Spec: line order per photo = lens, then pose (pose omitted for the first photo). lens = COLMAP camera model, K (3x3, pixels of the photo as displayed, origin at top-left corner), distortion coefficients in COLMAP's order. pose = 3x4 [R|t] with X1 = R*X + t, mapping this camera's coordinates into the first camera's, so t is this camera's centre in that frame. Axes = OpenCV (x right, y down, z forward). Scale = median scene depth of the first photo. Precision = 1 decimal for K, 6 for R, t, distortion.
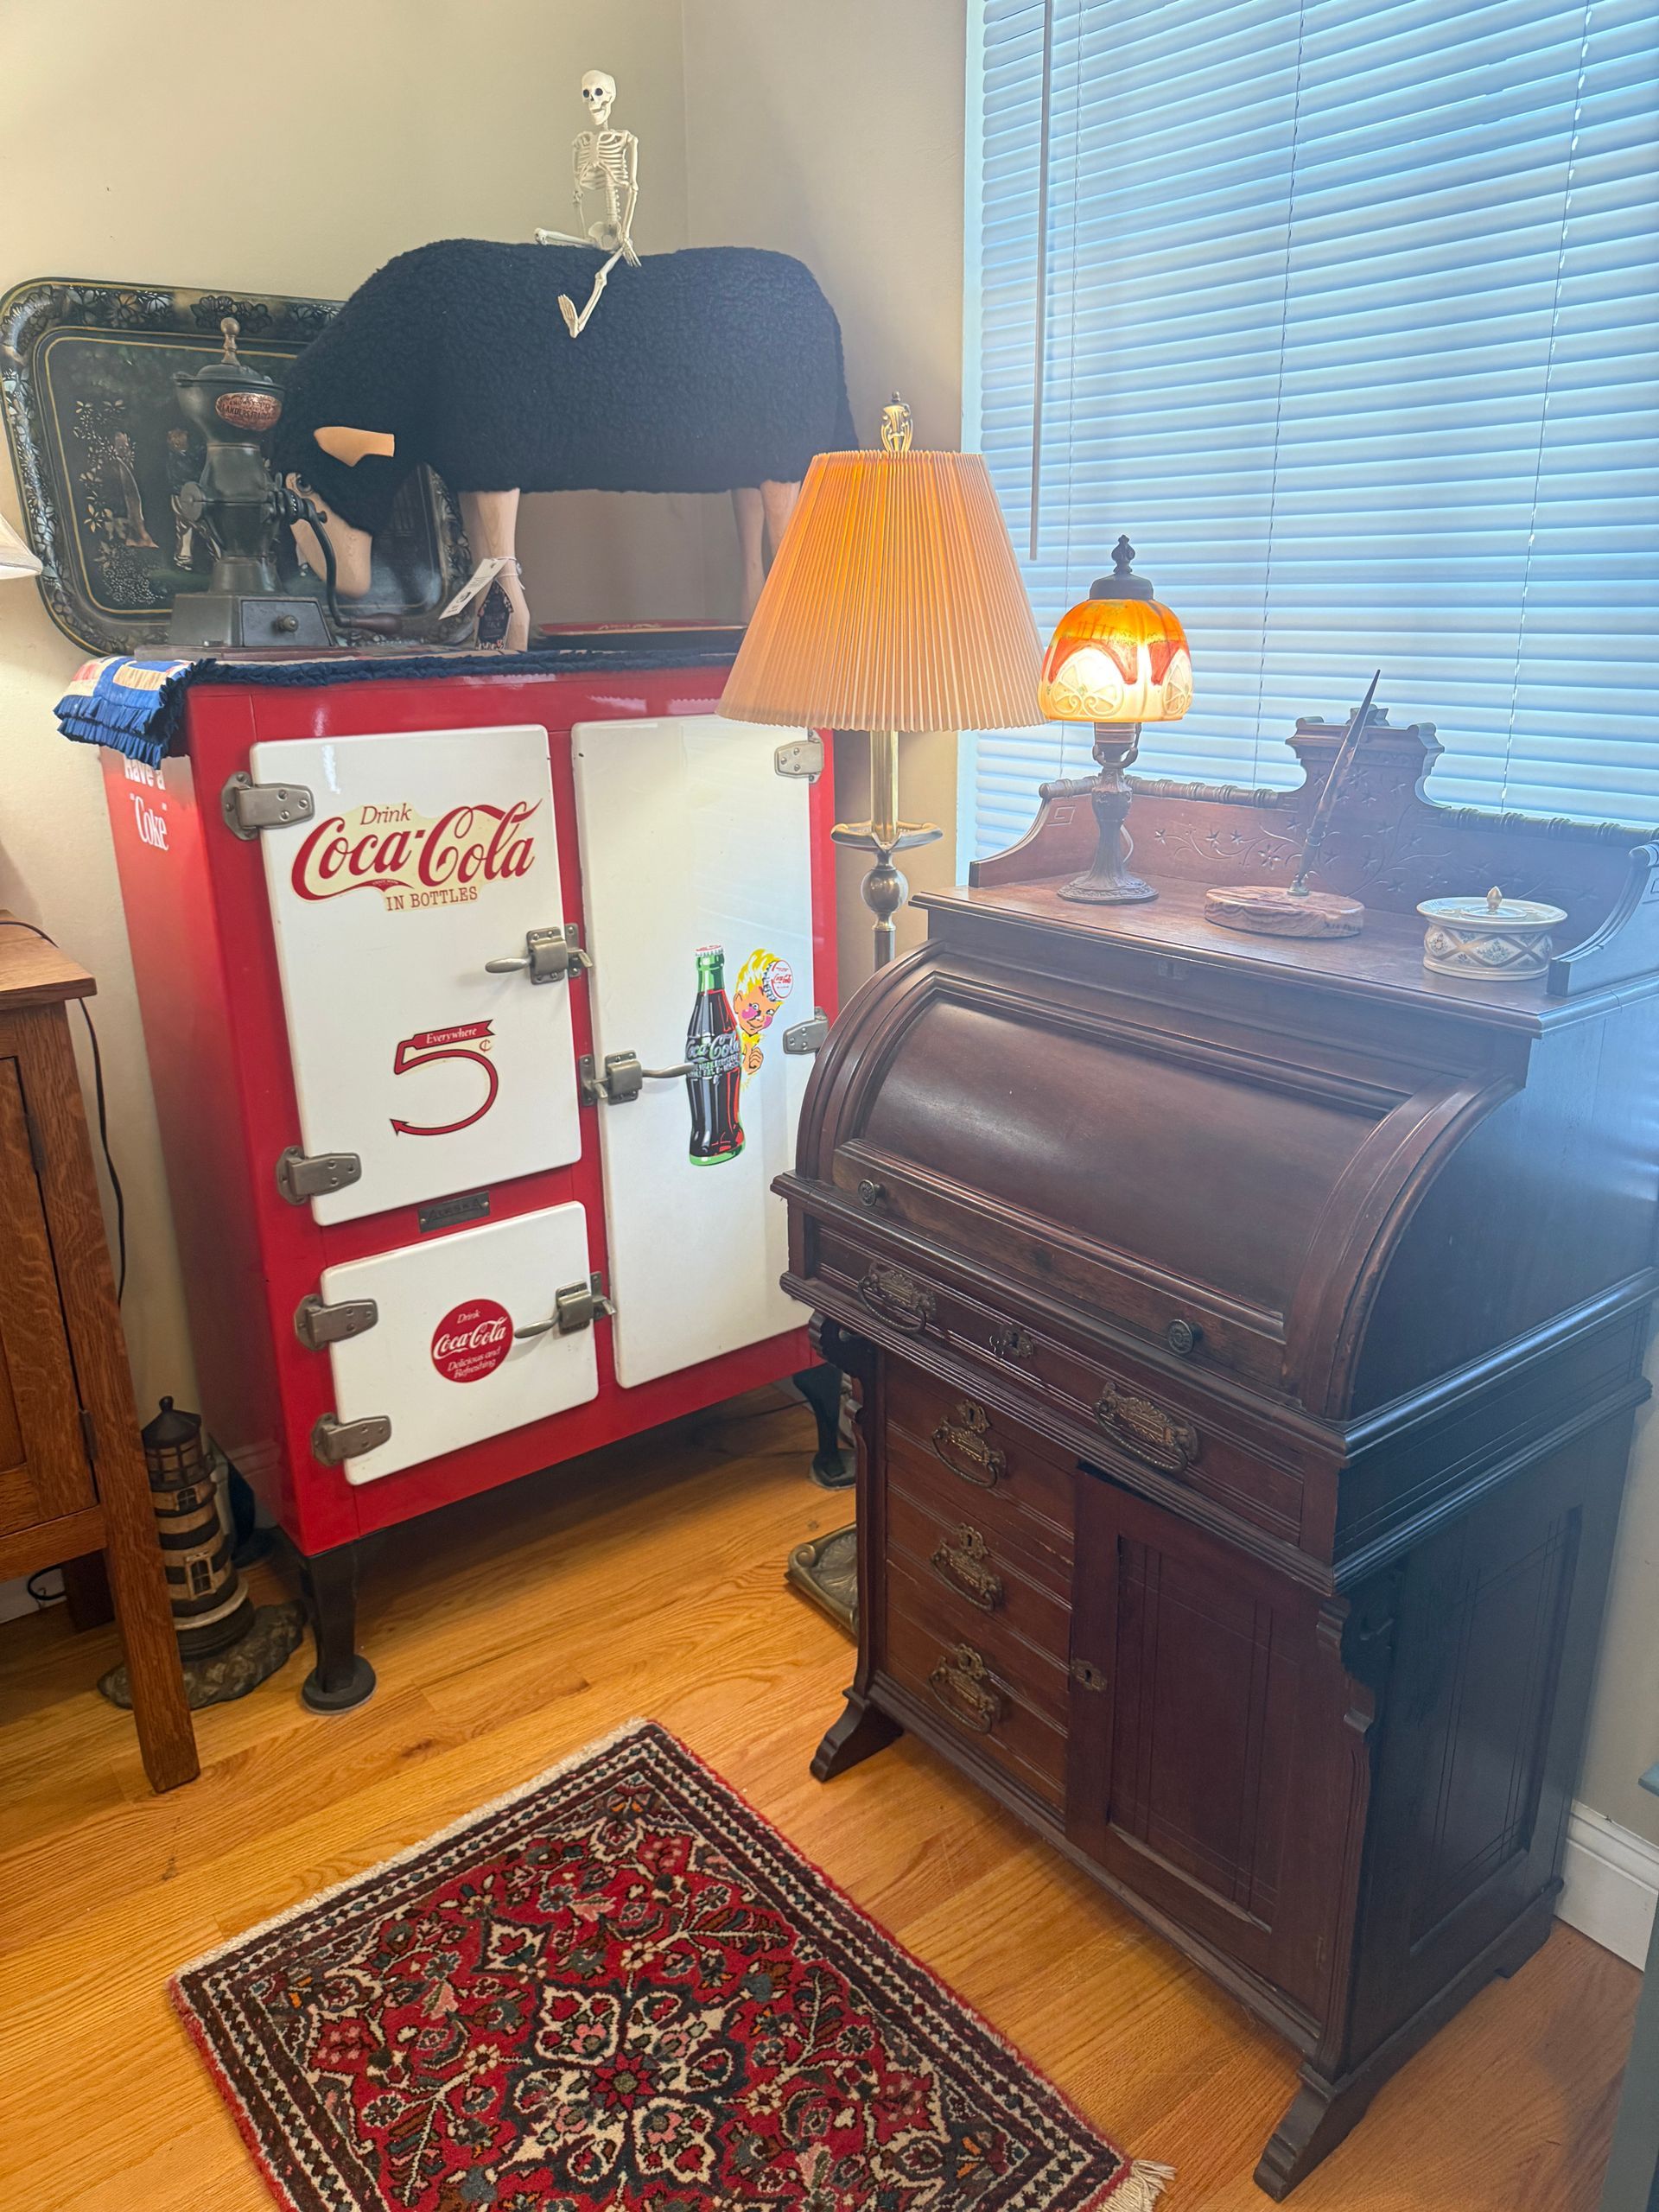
lens RADIAL K [[1588.7, 0, 829.0], [0, 1588.7, 1099.2], [0, 0, 1]] dist [-0.001005, -0.009523]
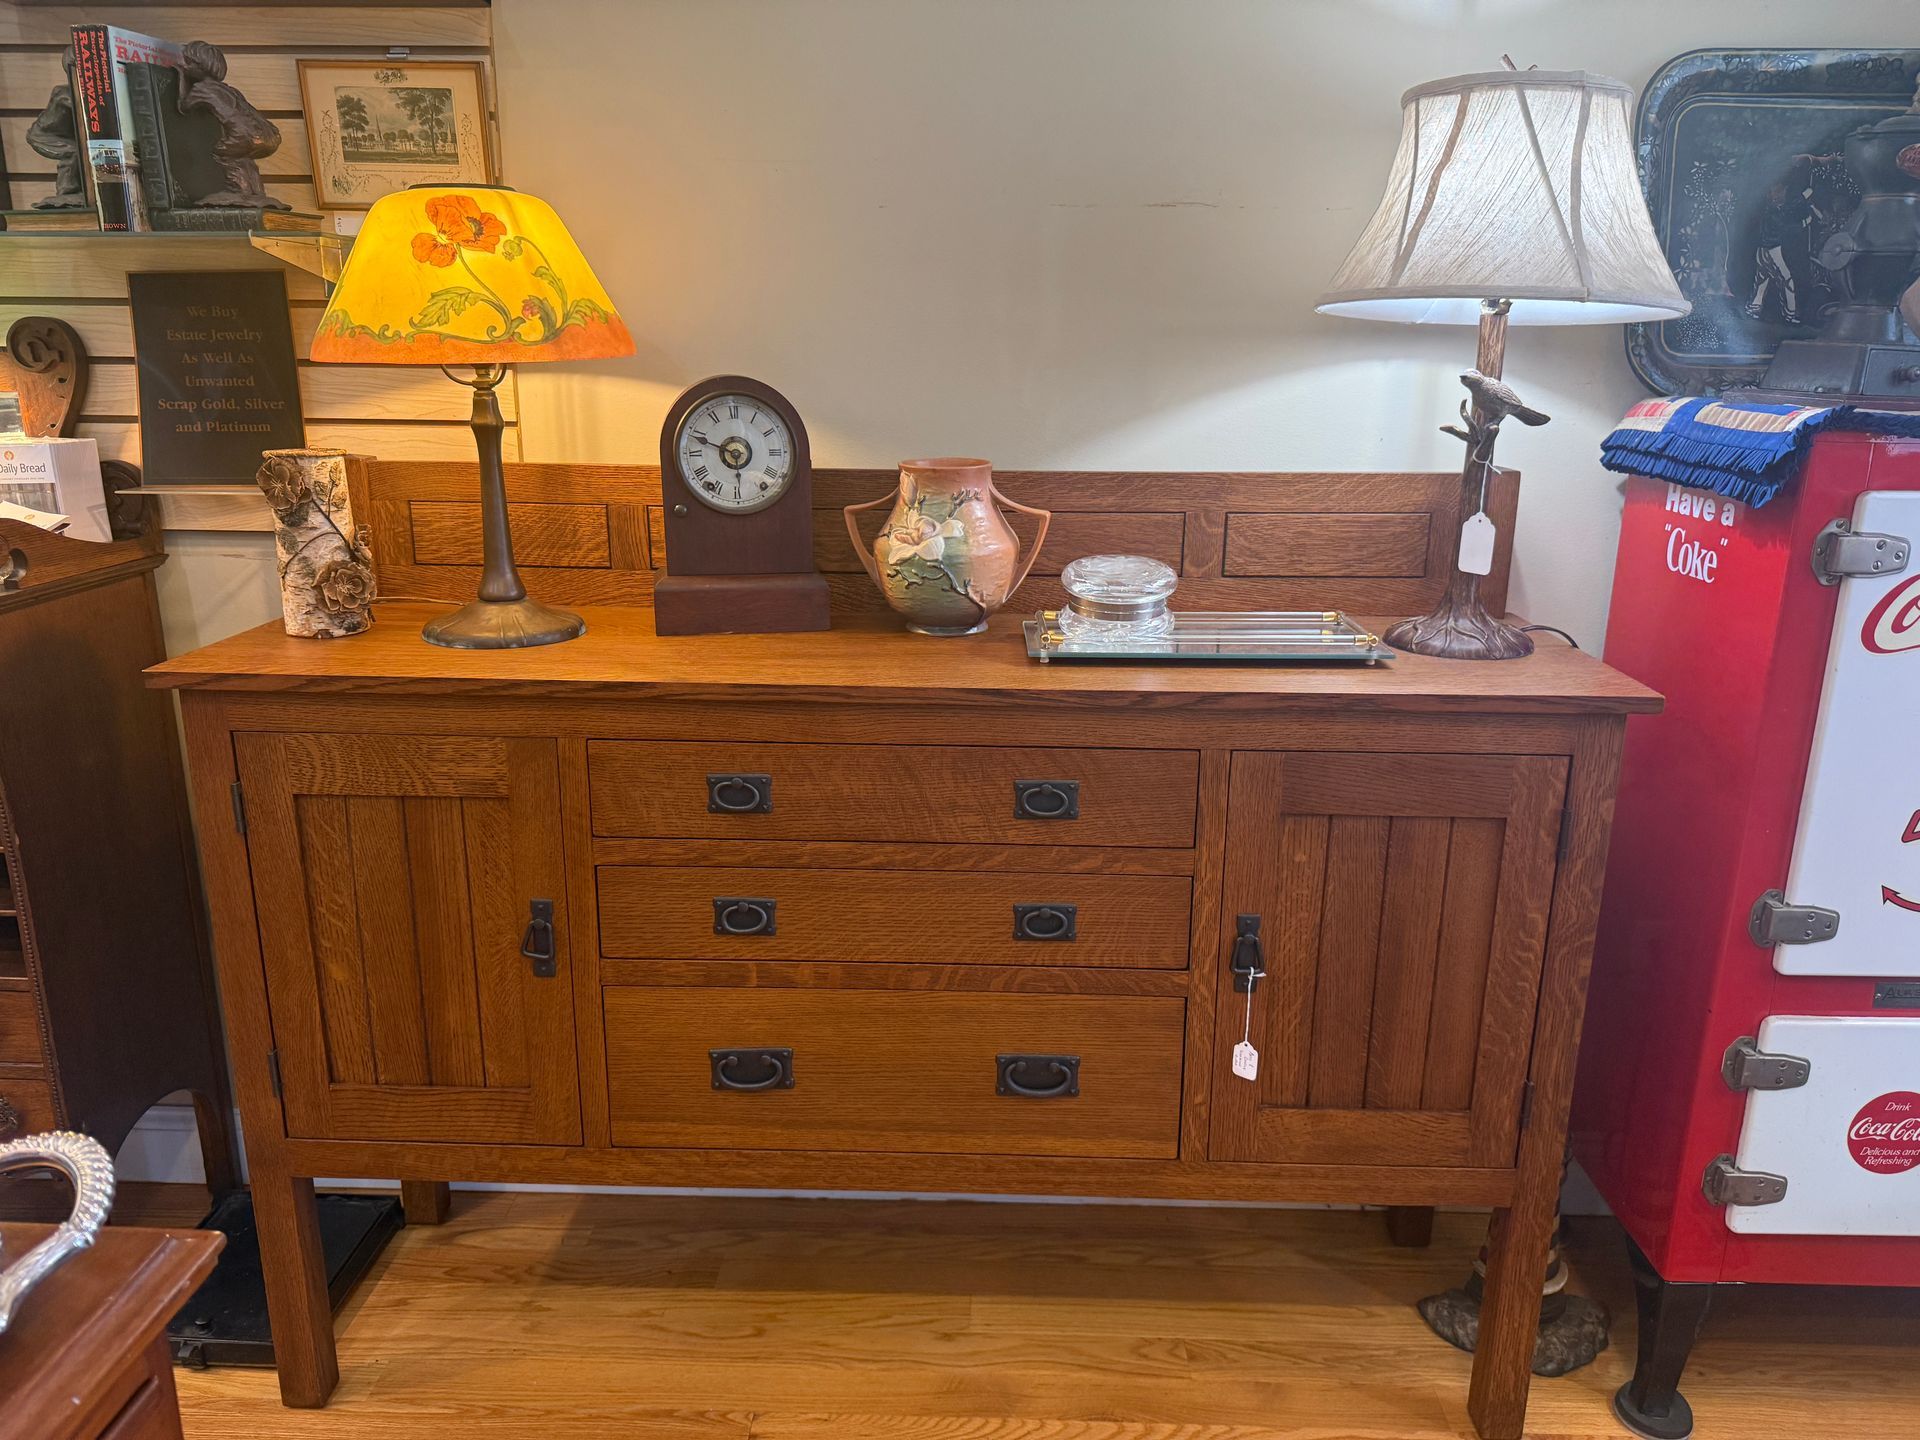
lens RADIAL K [[1379.0, 0, 956.4], [0, 1379.0, 723.5], [0, 0, 1]] dist [-0.001005, -0.009523]
pose [[0.768962, 0.192931, -0.609488, -0.219459], [-0.215999, 0.975717, 0.036344, 0.007209], [0.601699, 0.103701, 0.791962, -0.003528]]
